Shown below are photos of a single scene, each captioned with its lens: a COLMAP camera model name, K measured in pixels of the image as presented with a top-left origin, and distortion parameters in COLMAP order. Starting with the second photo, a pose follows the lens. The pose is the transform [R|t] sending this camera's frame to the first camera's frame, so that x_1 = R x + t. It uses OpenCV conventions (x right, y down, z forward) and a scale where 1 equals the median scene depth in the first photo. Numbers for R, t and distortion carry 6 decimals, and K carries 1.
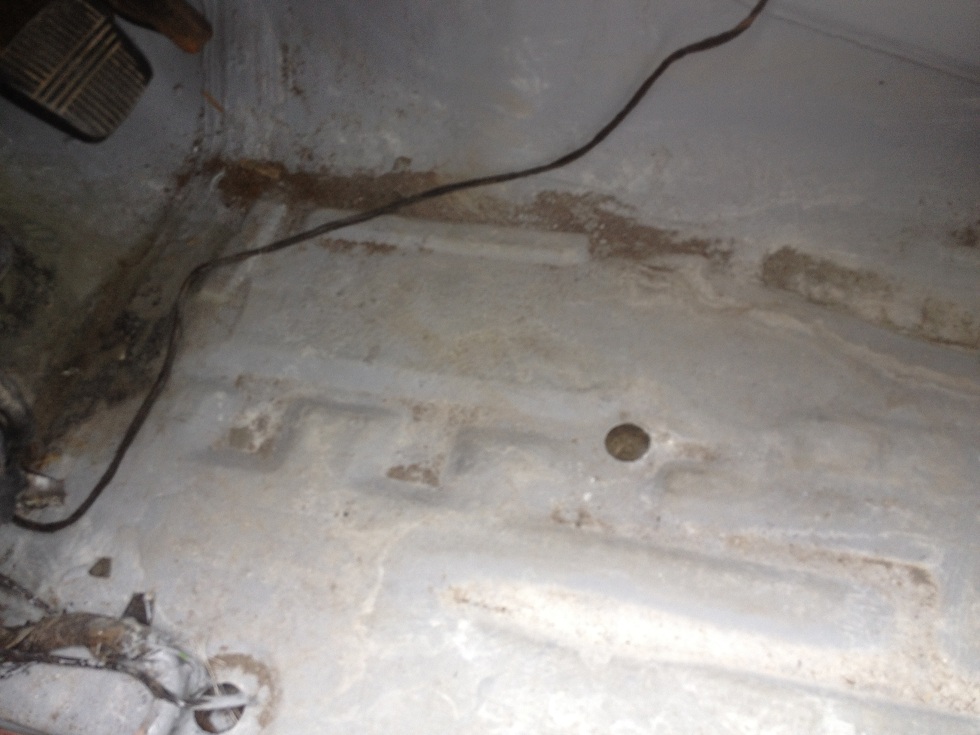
lens RADIAL K [[908.6, 0, 494.2], [0, 908.6, 355.0], [0, 0, 1]] dist [0.095348, -0.208364]
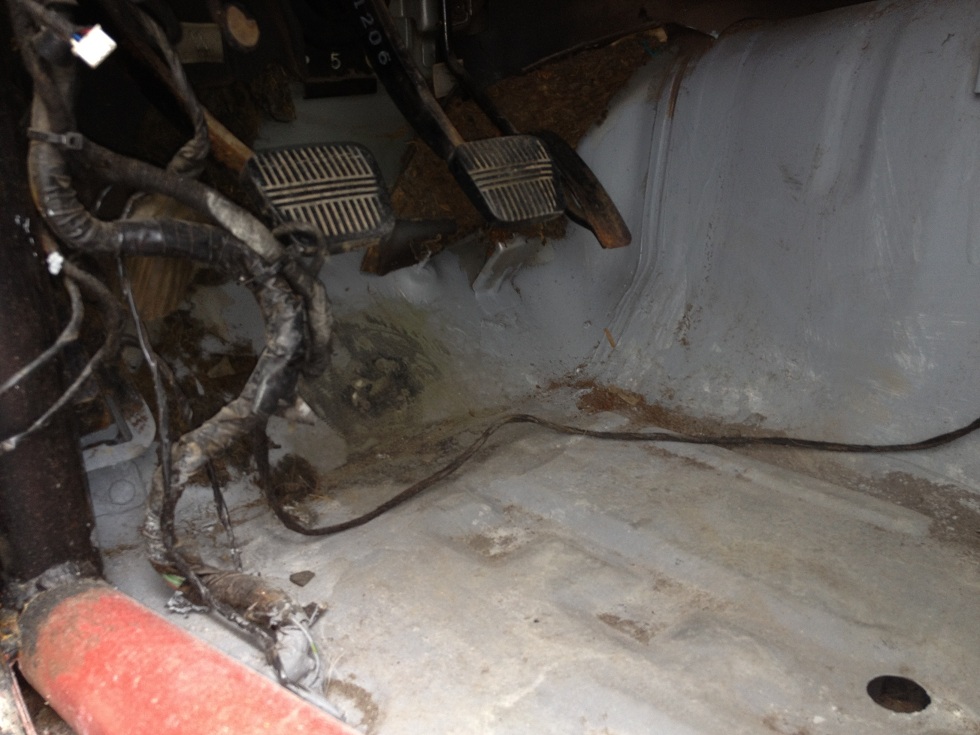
lens RADIAL K [[908.6, 0, 494.2], [0, 908.6, 355.0], [0, 0, 1]] dist [0.095348, -0.208364]
pose [[0.835915, 0.259838, -0.483456, 0.144575], [-0.469070, 0.795573, -0.383453, 0.289167], [0.284989, 0.547309, 0.786914, 0.133235]]
